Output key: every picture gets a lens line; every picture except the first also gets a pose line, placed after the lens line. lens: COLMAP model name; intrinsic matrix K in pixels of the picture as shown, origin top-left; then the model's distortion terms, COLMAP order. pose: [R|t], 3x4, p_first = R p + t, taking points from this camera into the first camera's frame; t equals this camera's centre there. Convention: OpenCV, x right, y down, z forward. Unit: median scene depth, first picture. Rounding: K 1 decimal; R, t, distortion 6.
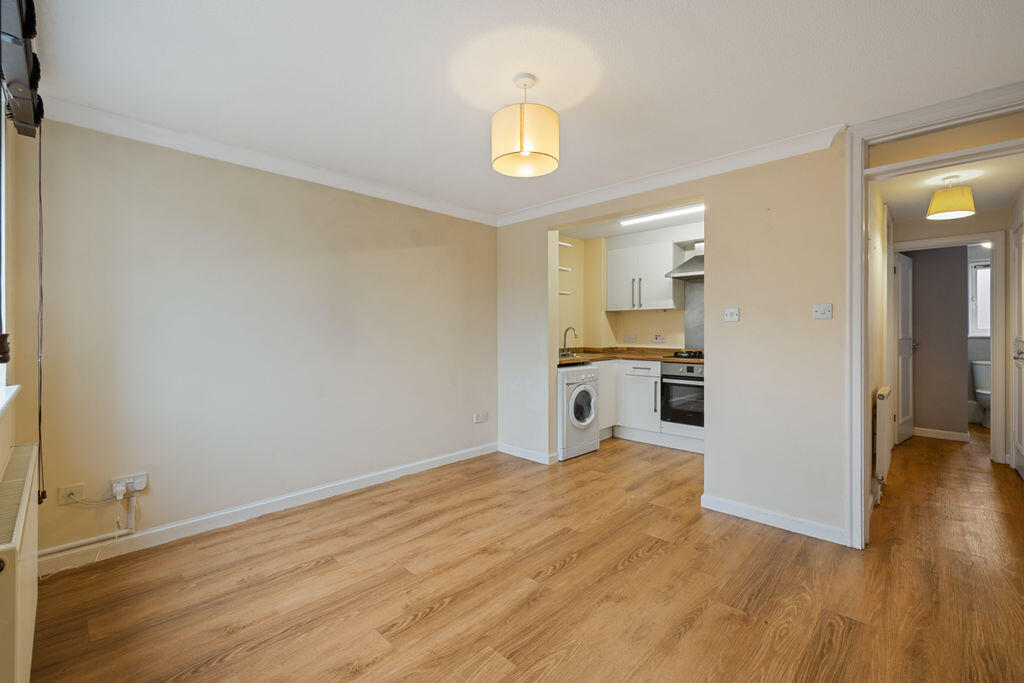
lens RADIAL K [[431.7, 0, 514.0], [0, 431.7, 335.6], [0, 0, 1]] dist [0.000294, -0.000062]
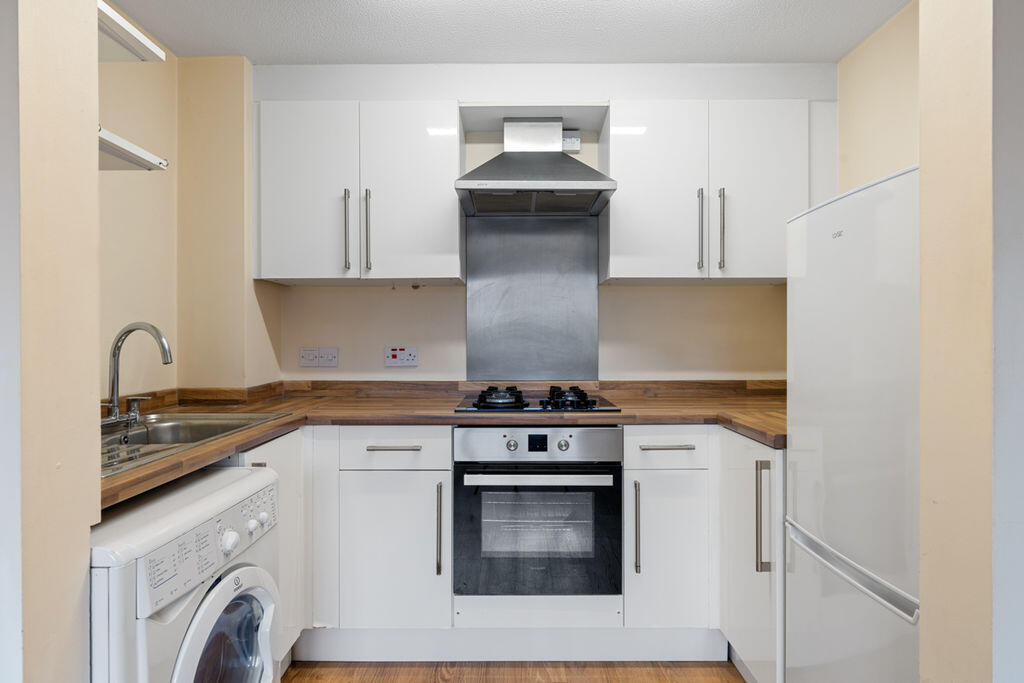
lens RADIAL K [[574.7, 0, 512.0], [0, 574.7, 341.5], [0, 0, 1]] dist [0.000720, -0.000320]
pose [[0.727096, -0.003161, 0.686529, 0.082171], [0.007371, 0.999968, -0.003203, -0.008103], [-0.686497, 0.007389, 0.727095, 0.901734]]
